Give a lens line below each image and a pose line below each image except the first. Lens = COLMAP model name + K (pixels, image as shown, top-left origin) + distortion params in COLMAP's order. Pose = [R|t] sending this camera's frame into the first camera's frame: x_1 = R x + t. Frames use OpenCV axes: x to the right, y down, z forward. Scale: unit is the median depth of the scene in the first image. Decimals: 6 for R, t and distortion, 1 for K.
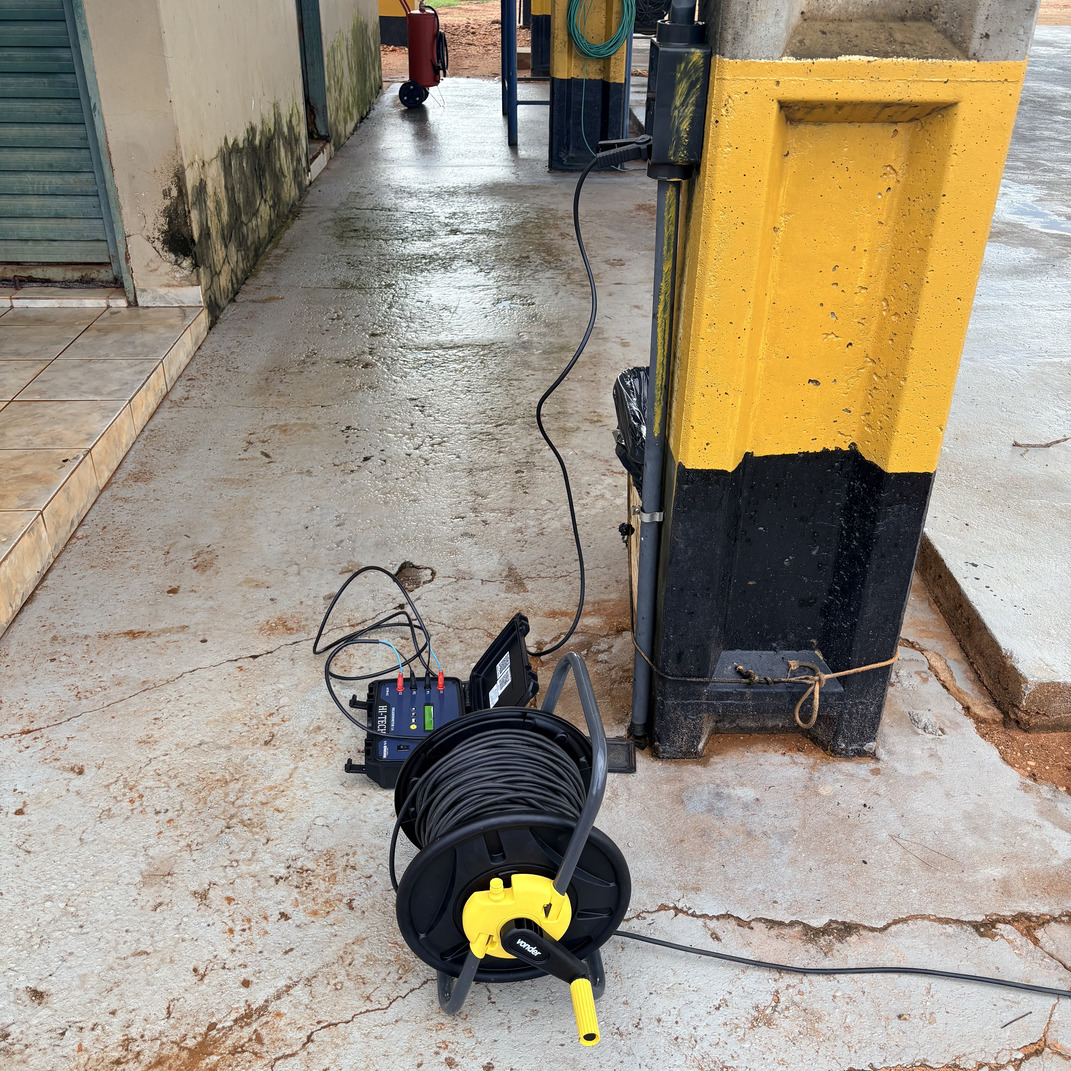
lens RADIAL K [[1094.9, 0, 536.1], [0, 1094.9, 537.4], [0, 0, 1]] dist [-0.015489, 0.000000]
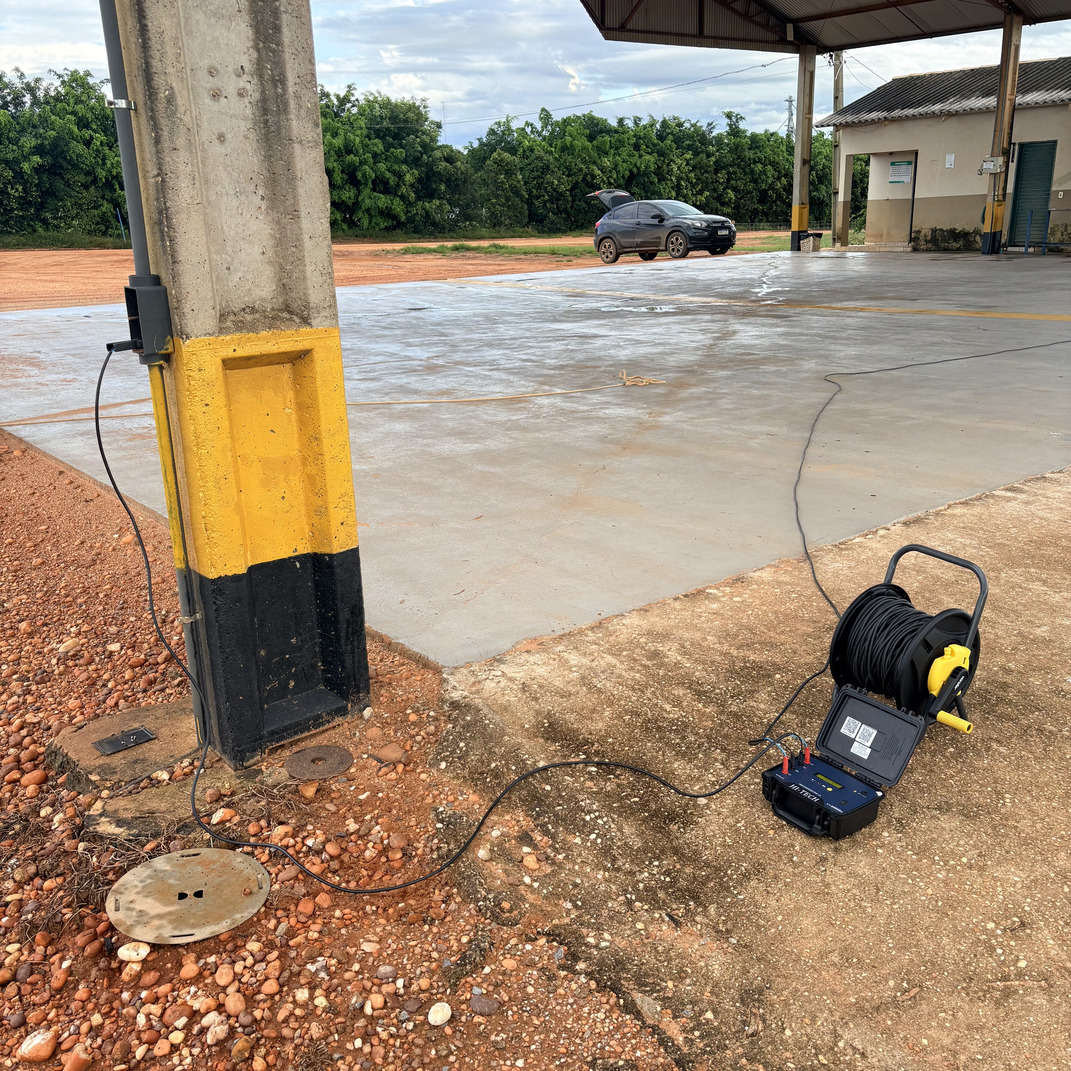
lens RADIAL K [[1094.9, 0, 530.8], [0, 1094.9, 538.1], [0, 0, 1]] dist [-0.015489, 0.000000]
pose [[0.851865, -0.190699, 0.487812, -0.253153], [0.291862, 0.946190, -0.139787, 0.257347], [-0.434906, 0.261454, 0.861684, -0.640395]]
